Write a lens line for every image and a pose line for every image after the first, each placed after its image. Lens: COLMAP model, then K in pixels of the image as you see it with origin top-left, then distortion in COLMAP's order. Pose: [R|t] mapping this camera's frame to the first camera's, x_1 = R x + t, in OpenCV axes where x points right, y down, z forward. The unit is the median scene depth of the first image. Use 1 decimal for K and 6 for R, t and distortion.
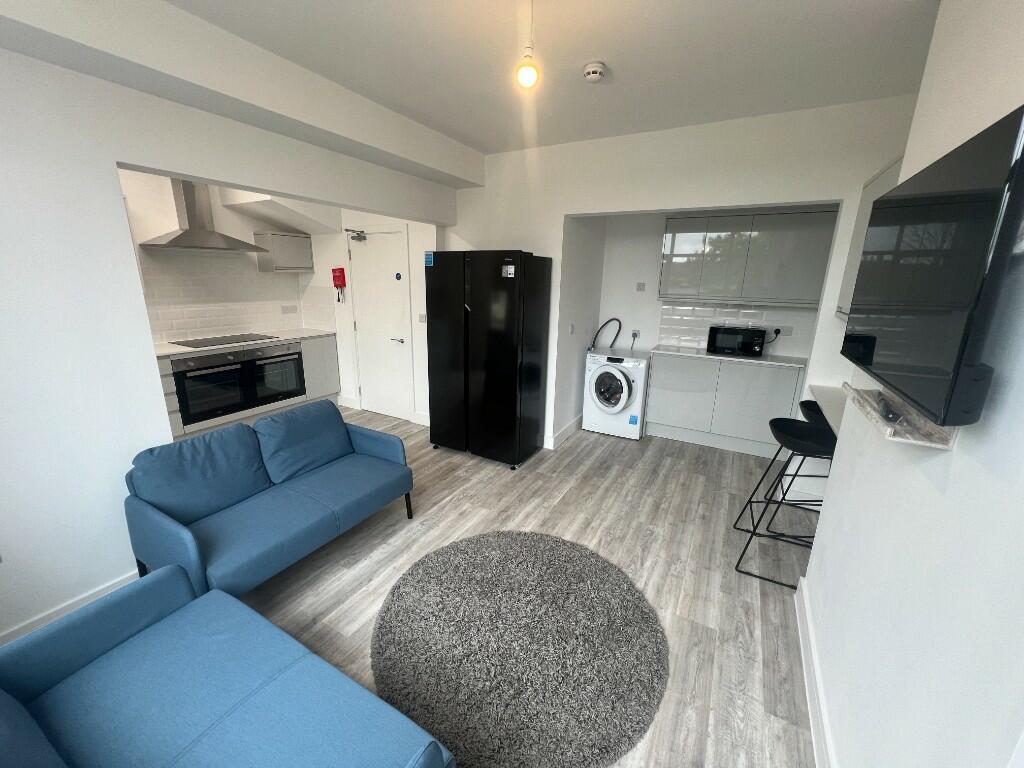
lens RADIAL K [[409.1, 0, 508.2], [0, 409.1, 381.3], [0, 0, 1]] dist [-0.000673, 0.000045]
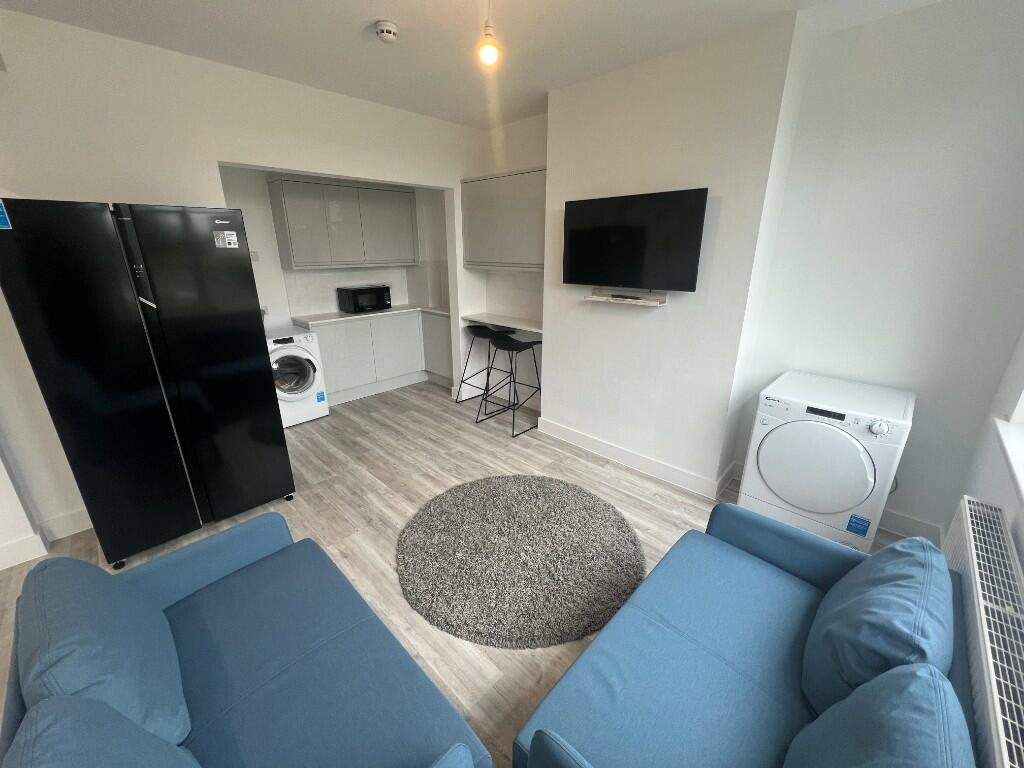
lens RADIAL K [[409.1, 0, 509.4], [0, 409.1, 379.5], [0, 0, 1]] dist [-0.000673, 0.000045]
pose [[0.254461, -0.319319, 0.912844, -0.642525], [0.248233, 0.933857, 0.257473, -0.116066], [-0.934682, 0.161082, 0.316896, 0.402883]]
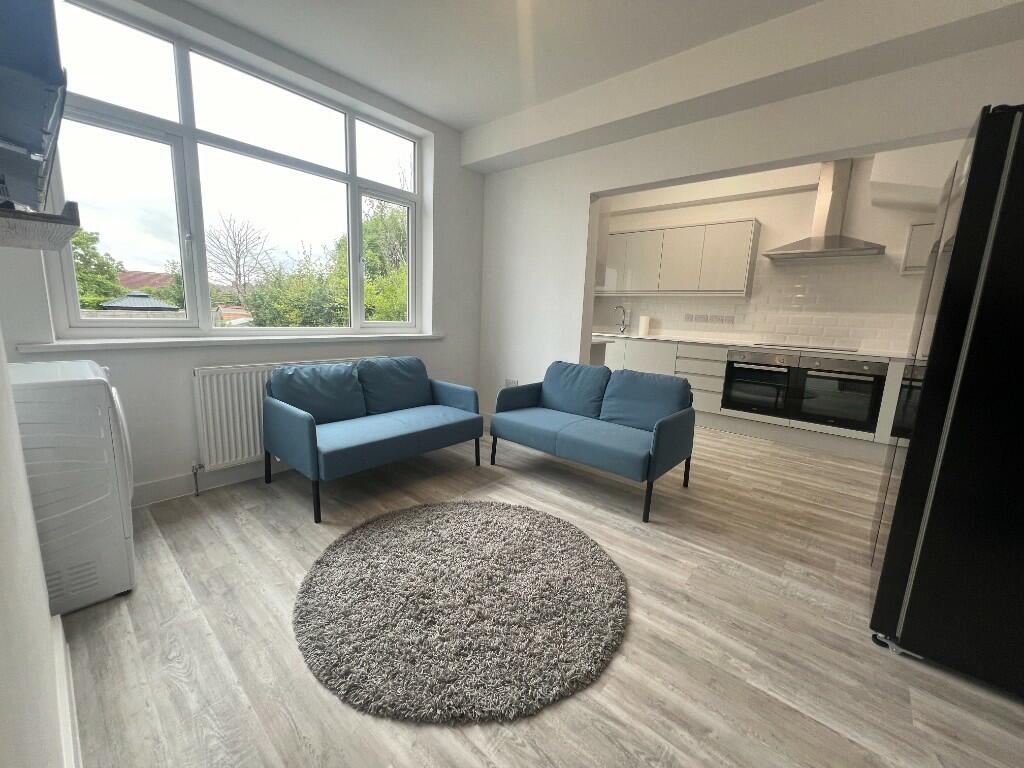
lens RADIAL K [[409.1, 0, 509.3], [0, 409.1, 385.0], [0, 0, 1]] dist [-0.000673, 0.000045]
pose [[-0.203735, 0.143398, -0.968467, 0.576968], [-0.286504, 0.937177, 0.199037, -0.014209], [0.936166, 0.318020, -0.149852, 0.760710]]
